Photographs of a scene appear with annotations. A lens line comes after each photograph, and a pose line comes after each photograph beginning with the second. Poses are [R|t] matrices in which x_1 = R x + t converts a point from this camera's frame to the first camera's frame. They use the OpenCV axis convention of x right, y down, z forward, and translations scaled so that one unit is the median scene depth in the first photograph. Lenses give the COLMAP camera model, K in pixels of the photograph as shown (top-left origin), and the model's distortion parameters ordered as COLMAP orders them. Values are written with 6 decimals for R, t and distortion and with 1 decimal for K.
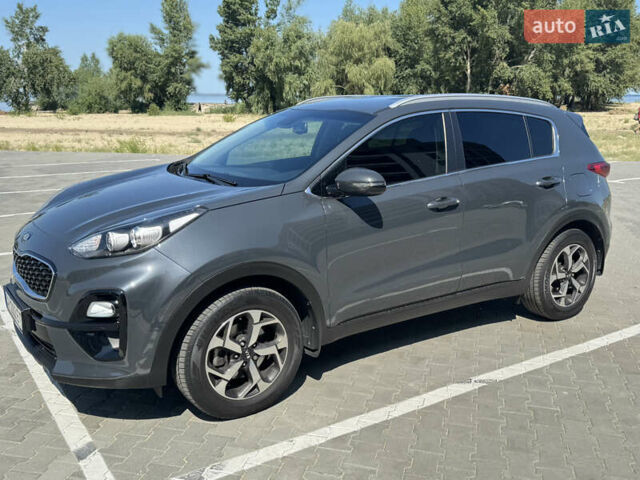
lens RADIAL K [[762.8, 0, 320.0], [0, 762.8, 240.0], [0, 0, 1]] dist [0.201419, -0.450217]
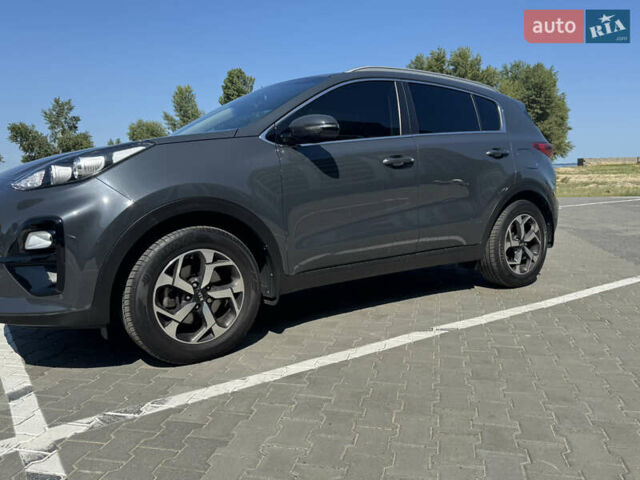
lens RADIAL K [[613.0, 0, 320.0], [0, 613.0, 240.0], [0, 0, 1]] dist [0.160340, -0.311208]
pose [[0.999548, -0.027503, 0.012143, 0.046758], [0.028652, 0.993780, -0.107614, 0.160445], [-0.009108, 0.107913, 0.994119, 0.209644]]
